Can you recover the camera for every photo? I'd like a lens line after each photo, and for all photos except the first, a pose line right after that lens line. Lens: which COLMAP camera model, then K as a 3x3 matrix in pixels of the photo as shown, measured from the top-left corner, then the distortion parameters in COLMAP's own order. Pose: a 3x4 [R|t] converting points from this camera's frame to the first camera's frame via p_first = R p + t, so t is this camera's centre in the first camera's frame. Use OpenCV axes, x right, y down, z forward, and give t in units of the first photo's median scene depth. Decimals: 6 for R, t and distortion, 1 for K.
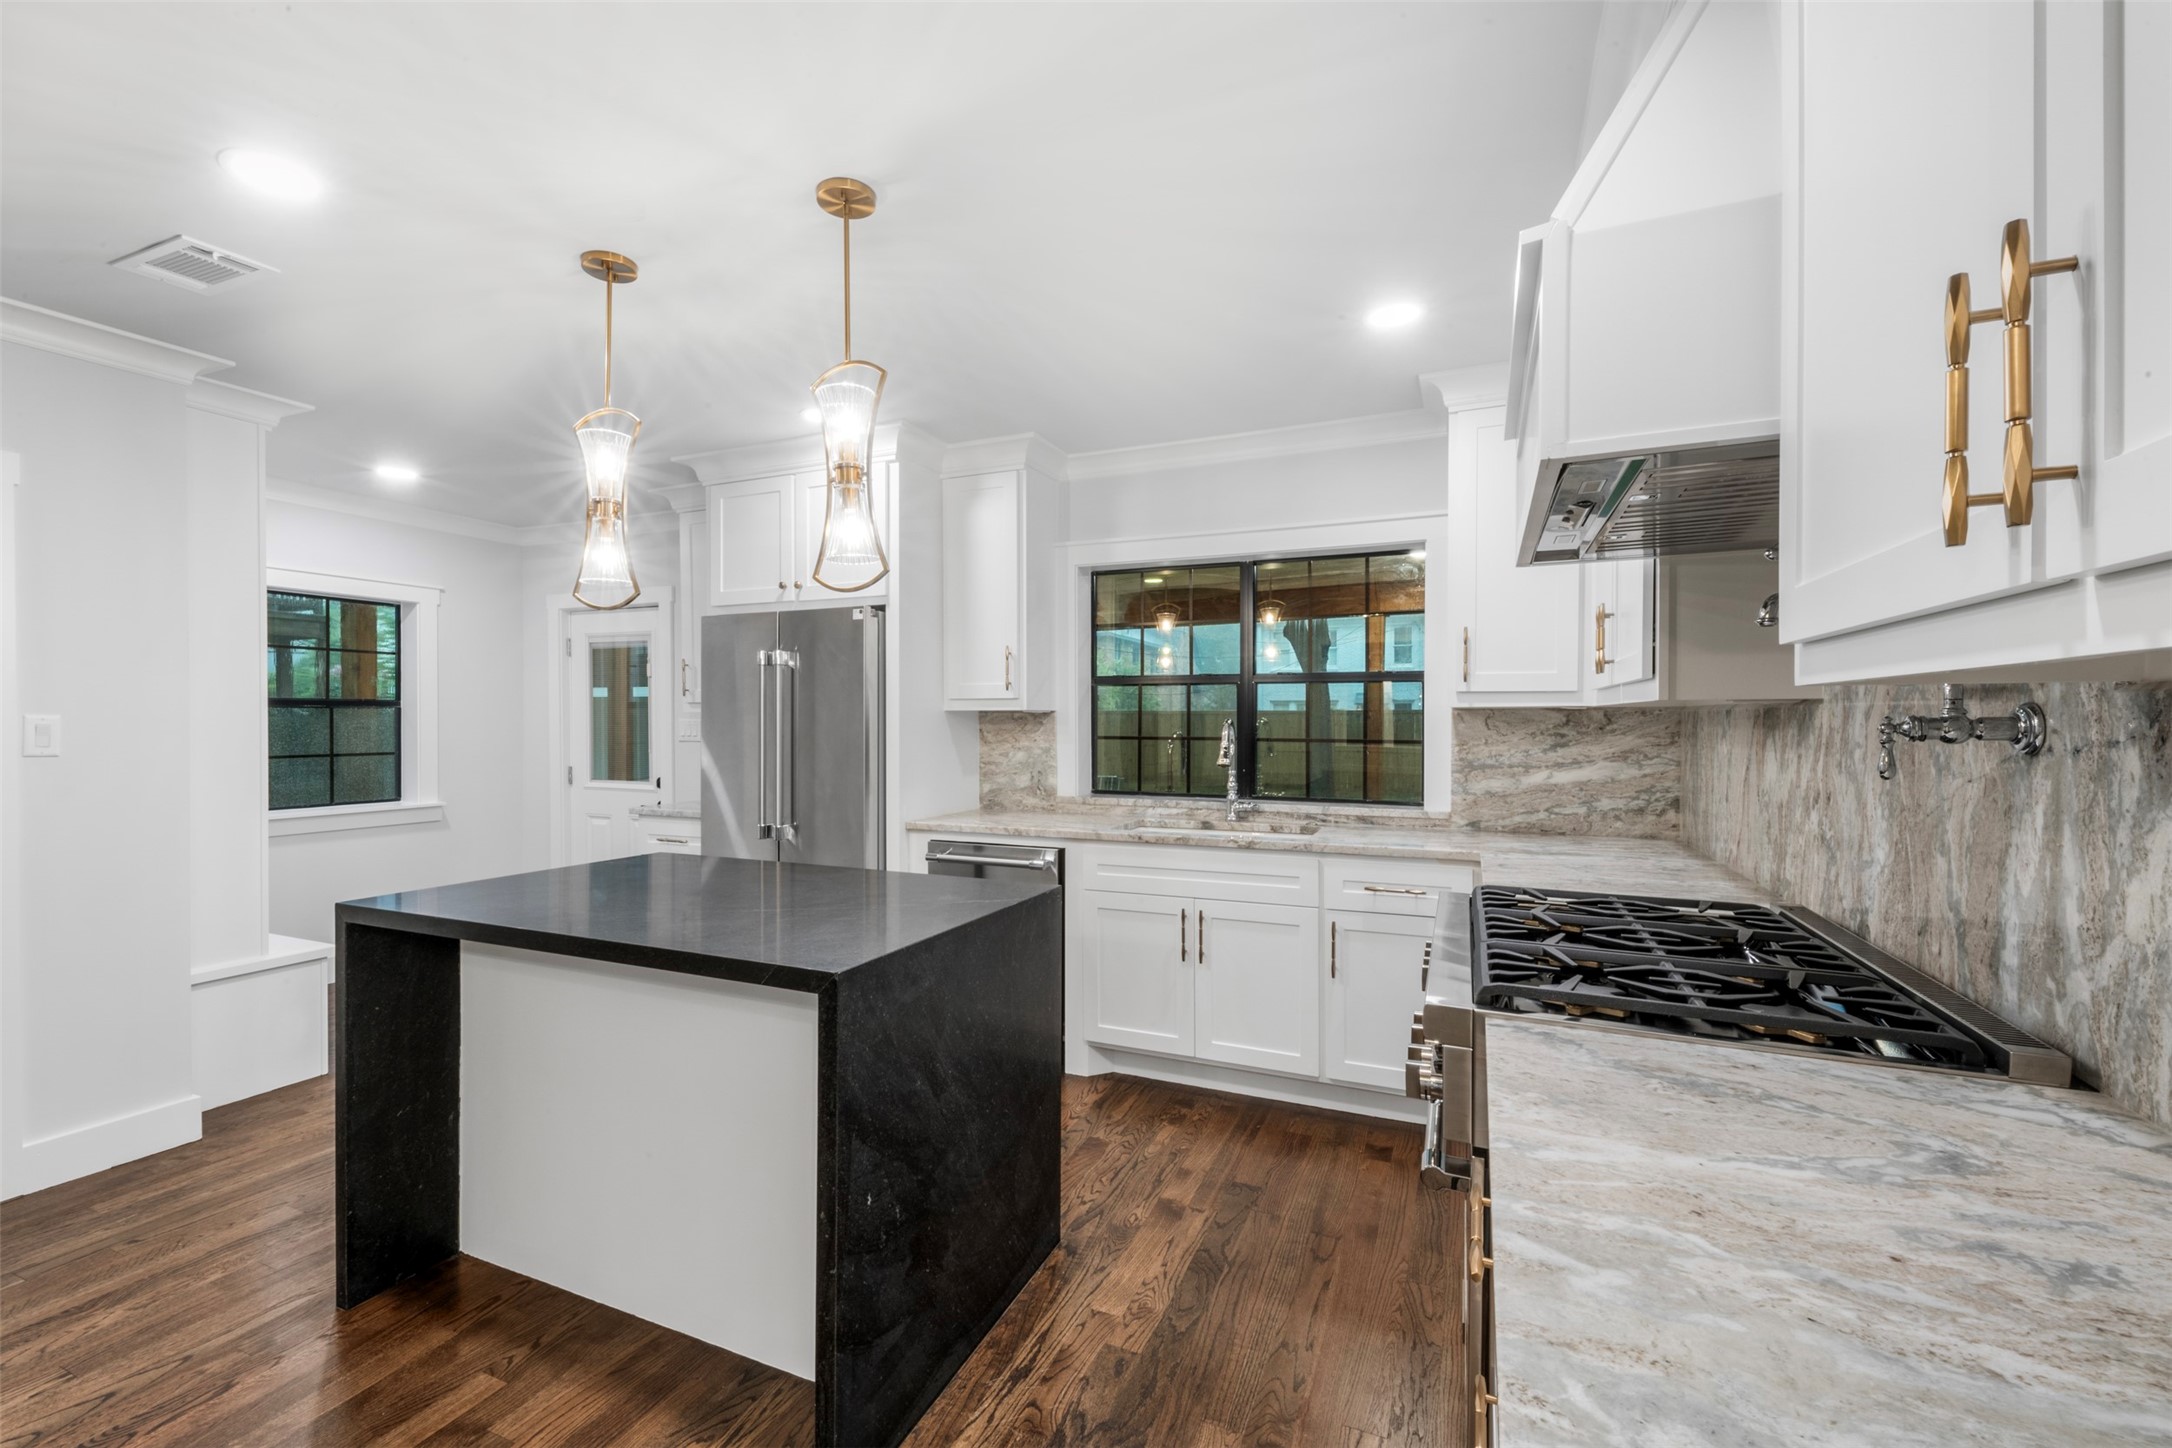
lens RADIAL K [[921.0, 0, 1087.0], [0, 921.0, 725.4], [0, 0, 1]] dist [0.003754, 0.000285]
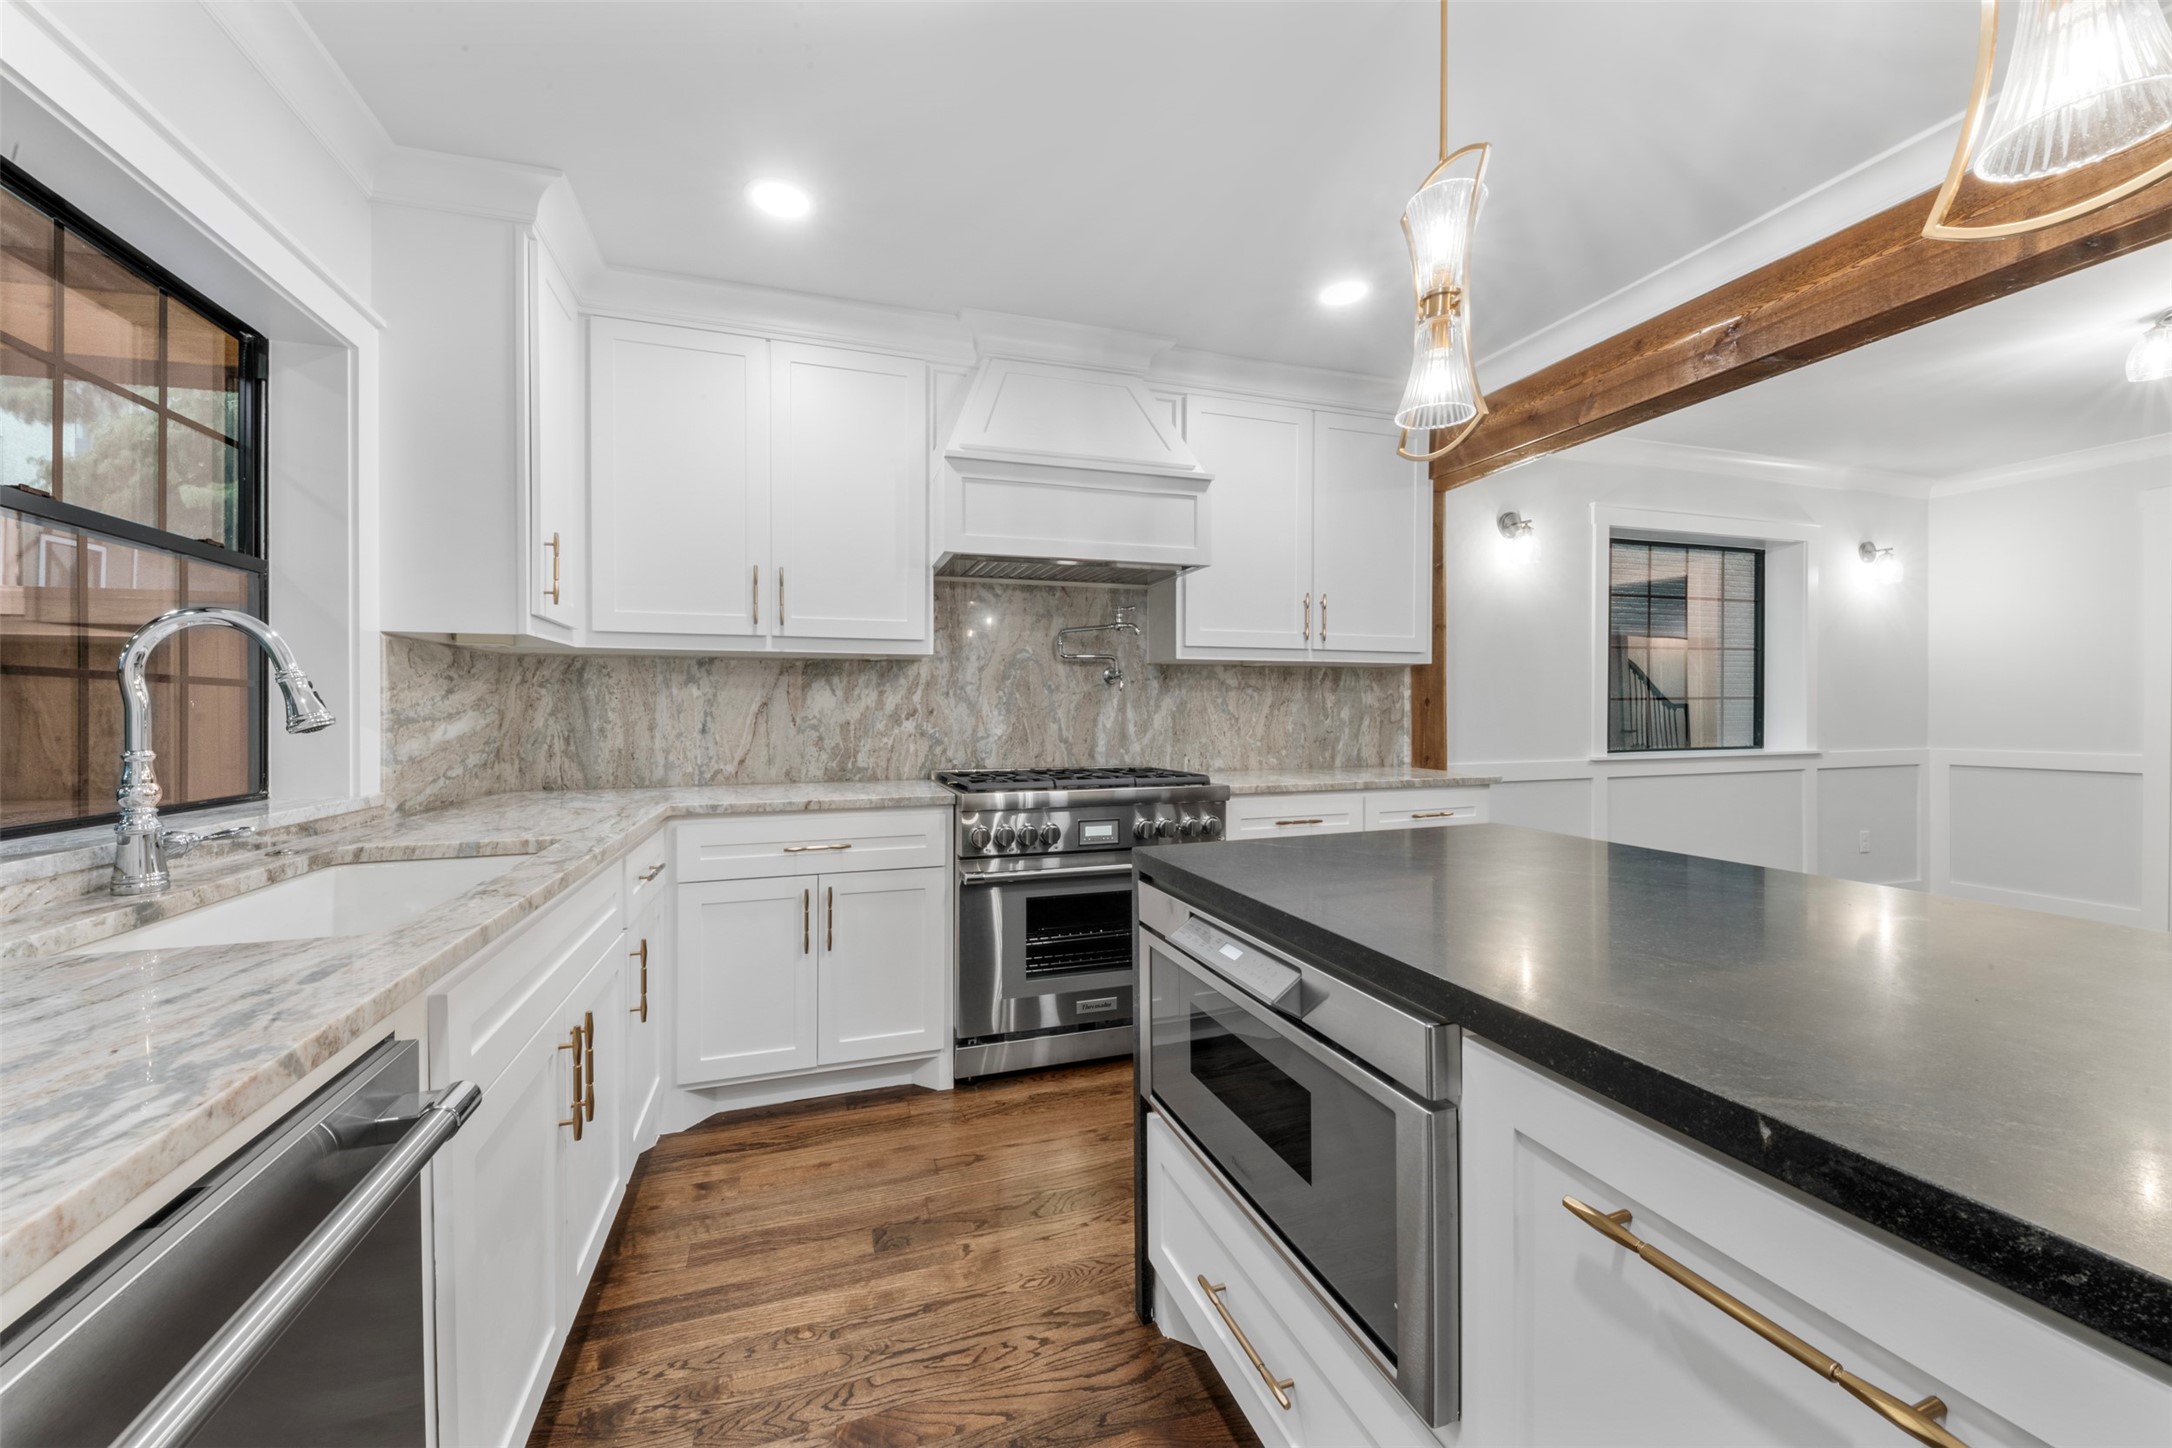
lens RADIAL K [[804.4, 0, 1079.7], [0, 804.4, 710.7], [0, 0, 1]] dist [0.000134, 0.000002]
pose [[-0.668888, -0.000467, 0.743363, -0.268605], [0.006412, 0.999959, 0.006397, 0.029253], [-0.743336, 0.009046, -0.668857, 0.796453]]
